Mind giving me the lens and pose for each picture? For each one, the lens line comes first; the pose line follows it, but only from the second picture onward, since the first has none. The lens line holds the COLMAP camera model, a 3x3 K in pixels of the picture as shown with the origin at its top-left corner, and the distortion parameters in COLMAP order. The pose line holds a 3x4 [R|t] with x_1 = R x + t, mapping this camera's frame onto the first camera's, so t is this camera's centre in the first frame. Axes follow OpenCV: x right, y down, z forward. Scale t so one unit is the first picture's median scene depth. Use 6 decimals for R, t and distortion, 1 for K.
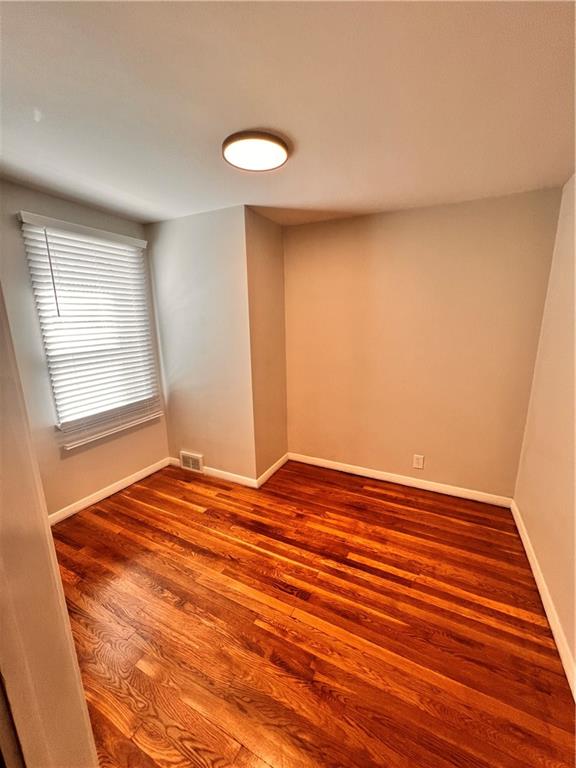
lens RADIAL K [[306.2, 0, 288.8], [0, 306.2, 382.1], [0, 0, 1]] dist [0.002373, 0.000154]
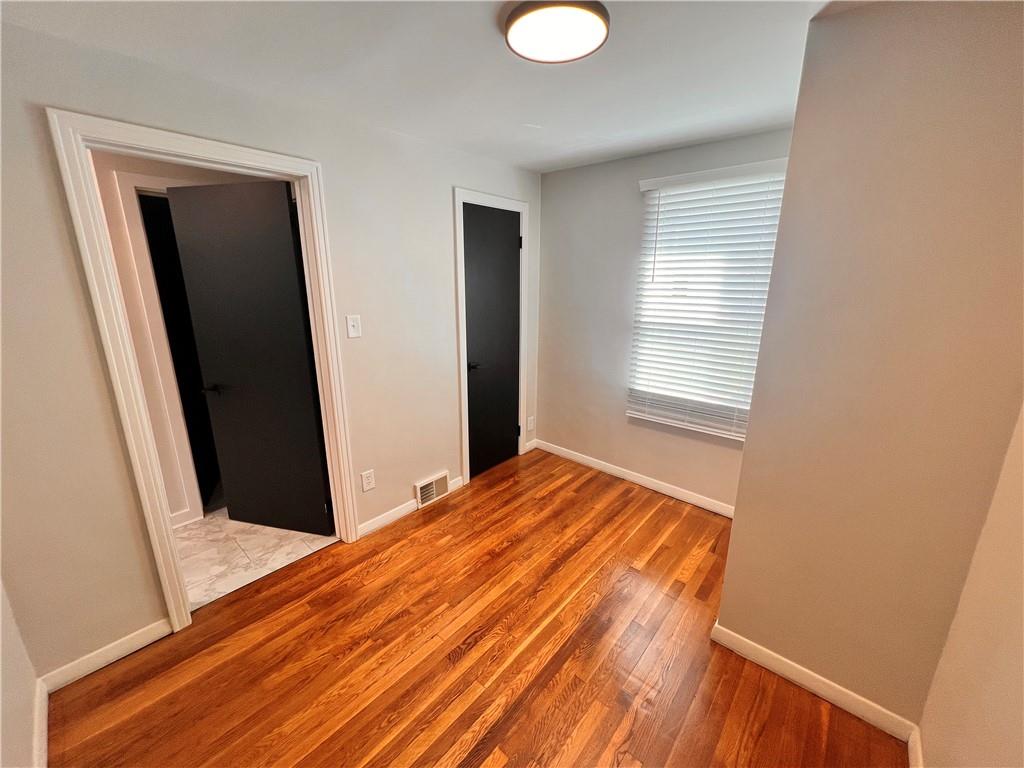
lens RADIAL K [[408.3, 0, 510.9], [0, 408.3, 383.6], [0, 0, 1]] dist [0.002373, 0.000154]
pose [[-0.254763, 0.253358, -0.933223, 0.682598], [-0.201990, 0.929836, 0.307581, -0.240068], [0.945672, 0.266862, -0.185712, 0.975504]]
